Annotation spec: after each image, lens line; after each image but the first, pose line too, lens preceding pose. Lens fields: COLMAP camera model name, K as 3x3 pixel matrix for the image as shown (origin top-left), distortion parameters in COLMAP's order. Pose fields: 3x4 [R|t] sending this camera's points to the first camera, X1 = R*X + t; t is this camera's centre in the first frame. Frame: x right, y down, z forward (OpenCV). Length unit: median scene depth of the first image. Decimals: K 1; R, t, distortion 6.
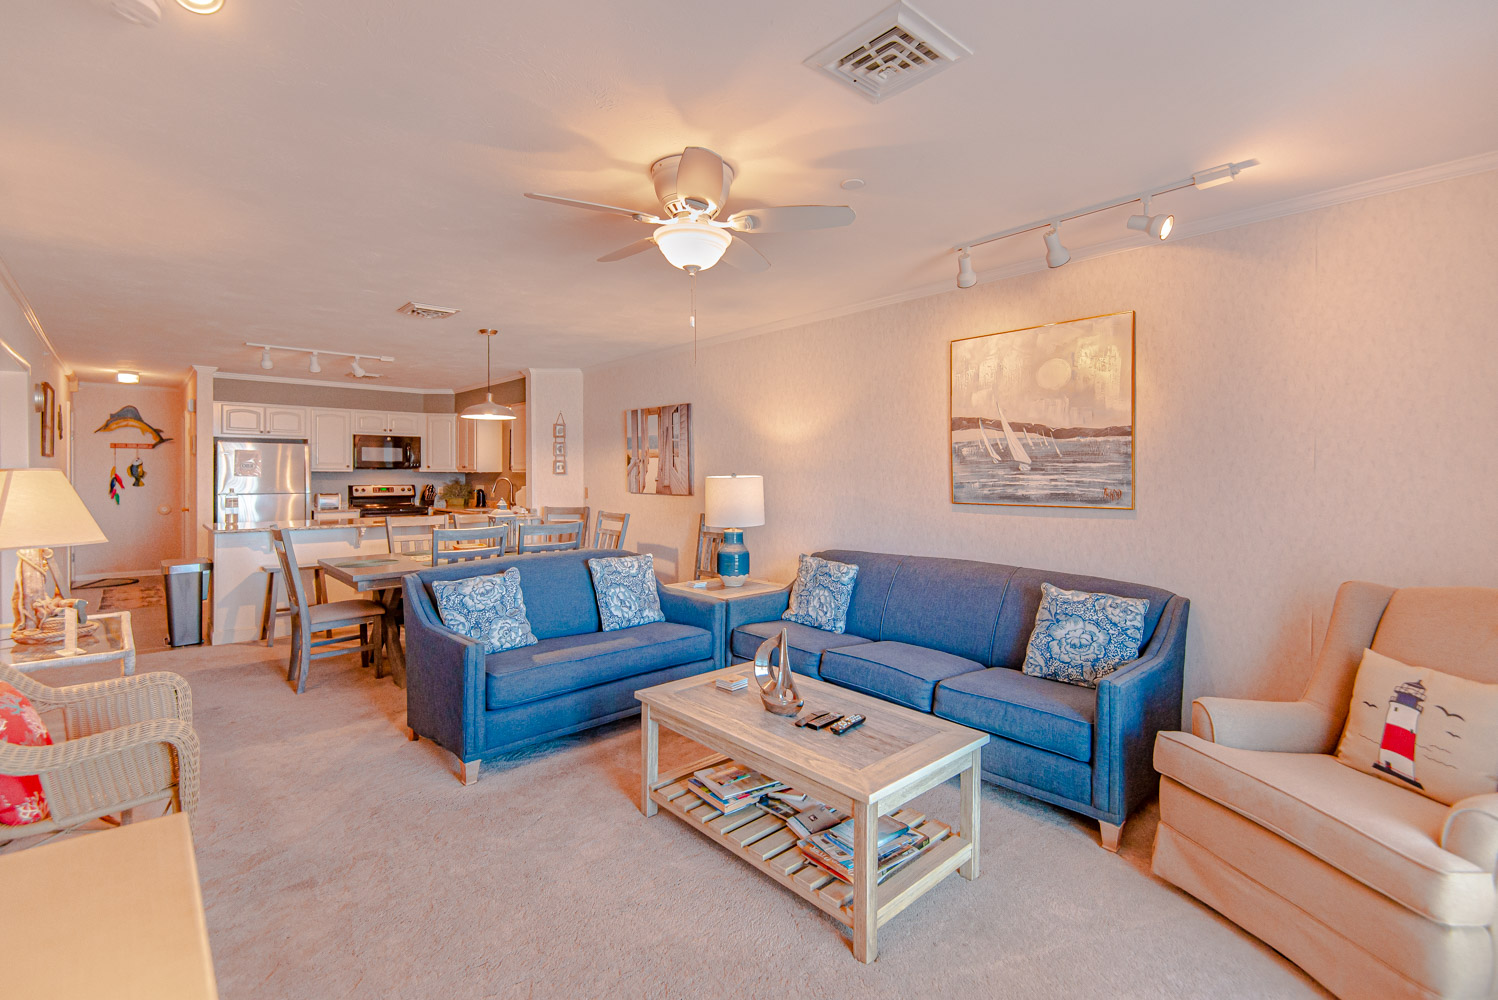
lens RADIAL K [[669.8, 0, 741.9], [0, 669.8, 476.9], [0, 0, 1]] dist [0.011929, -0.001837]
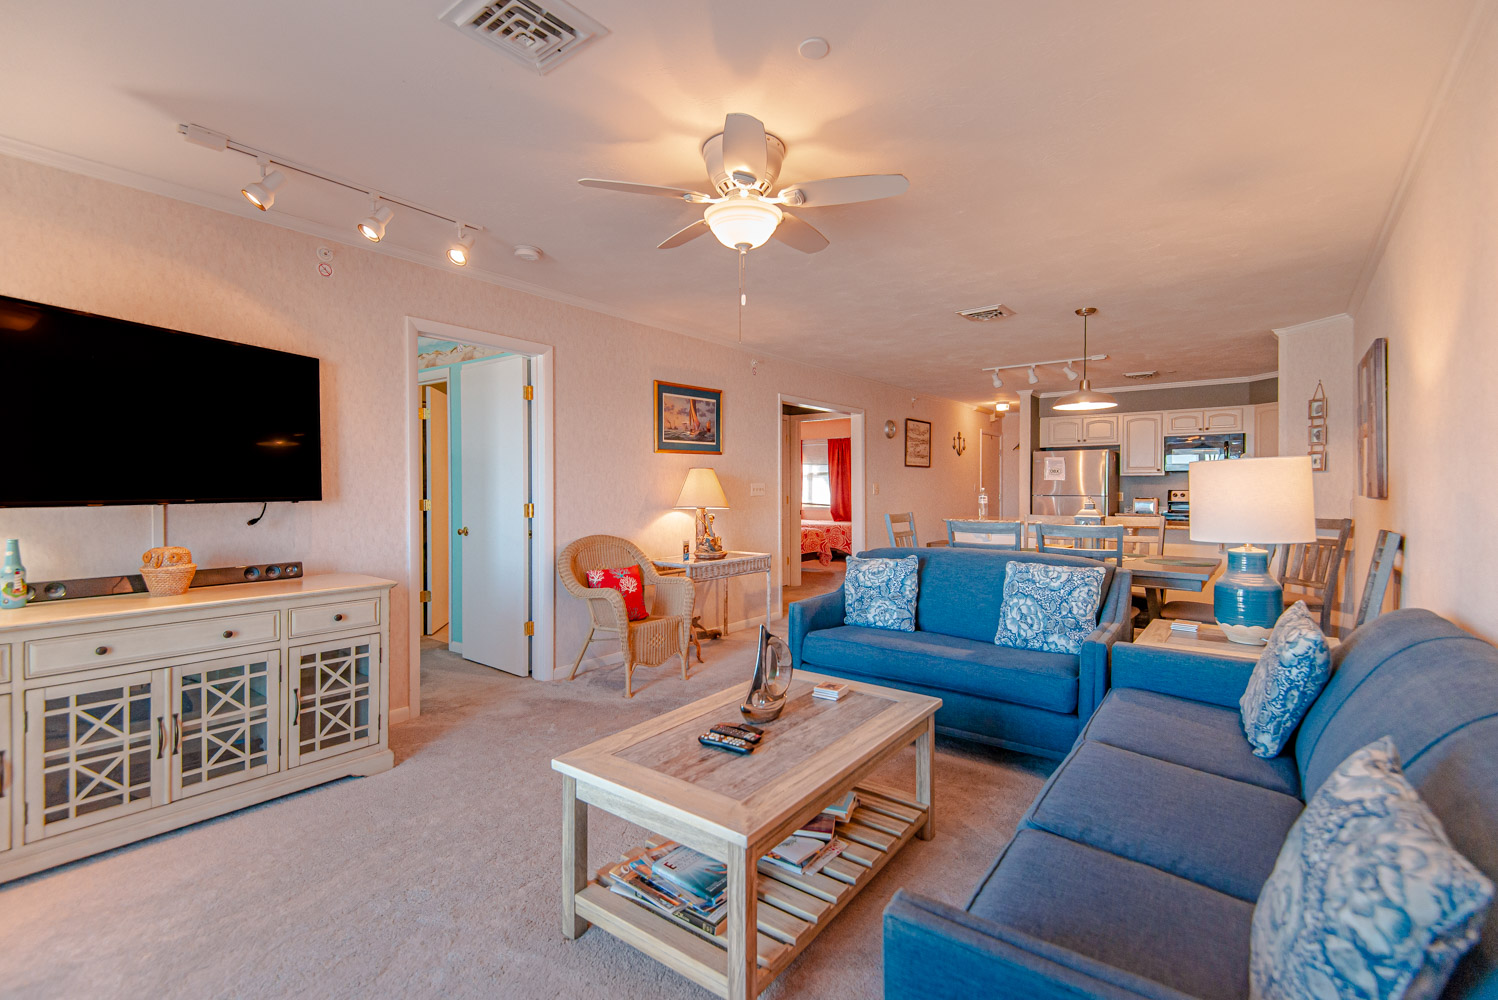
lens RADIAL K [[669.8, 0, 738.3], [0, 669.8, 493.1], [0, 0, 1]] dist [0.011929, -0.001837]
pose [[0.164870, 0.006303, -0.986295, 0.300571], [-0.005125, 0.999972, 0.005534, 0.016940], [0.986302, 0.004142, 0.164898, 0.270608]]
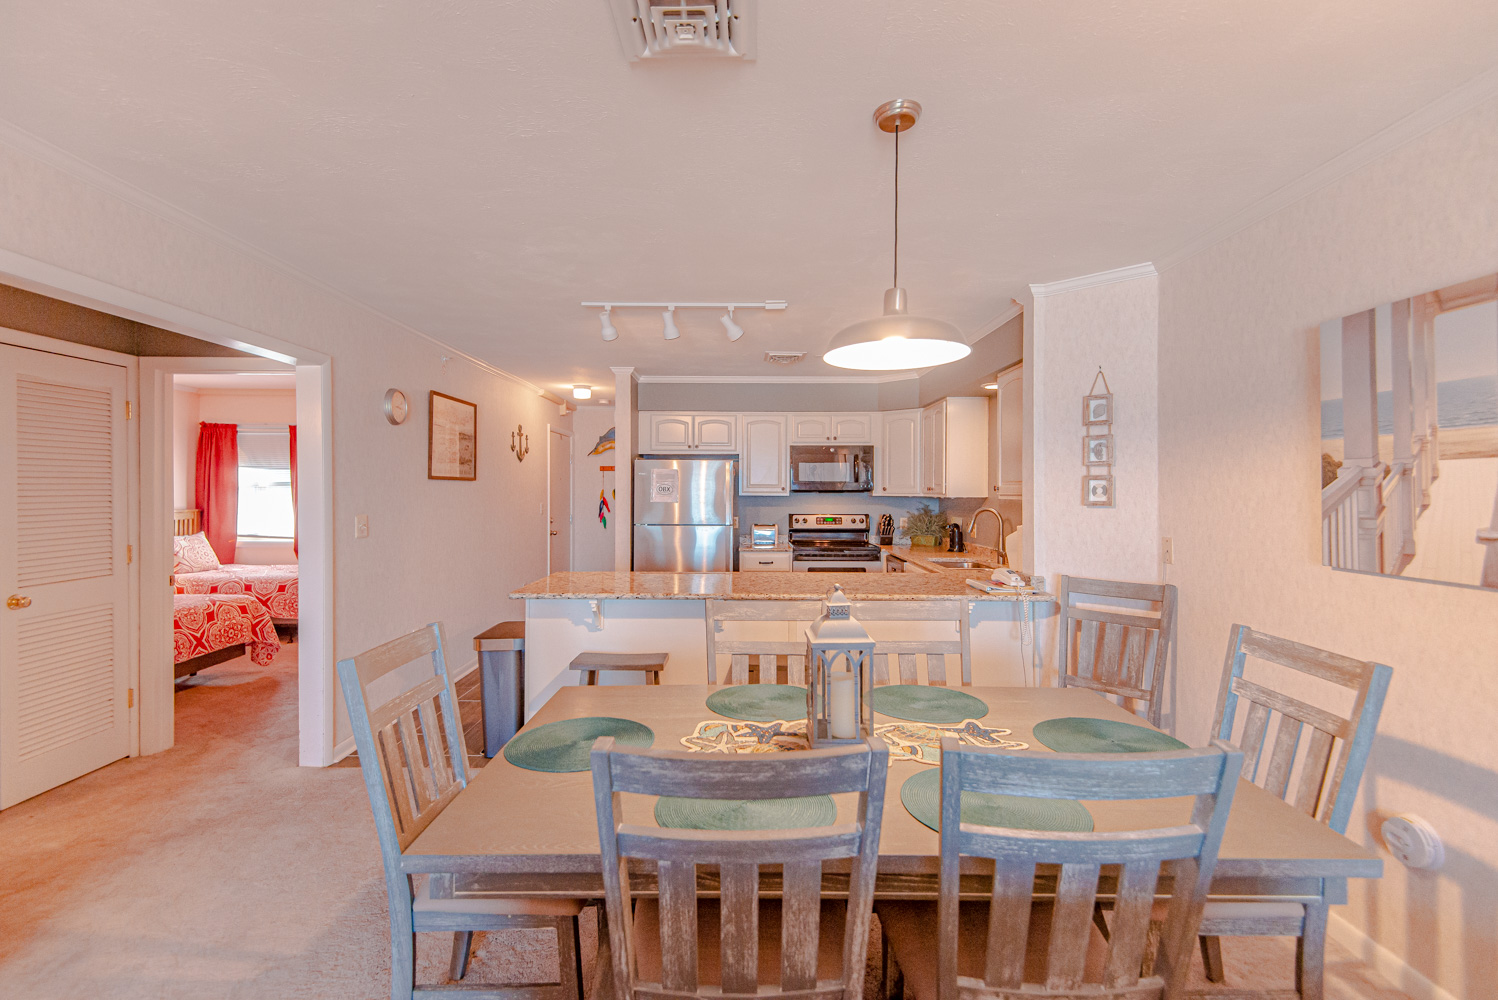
lens RADIAL K [[669.8, 0, 748.3], [0, 669.8, 496.4], [0, 0, 1]] dist [0.011929, -0.001837]
pose [[0.747350, 0.003964, -0.664419, -0.135878], [-0.004059, 0.999991, 0.001400, -0.009174], [0.664419, 0.001650, 0.747359, 0.467357]]
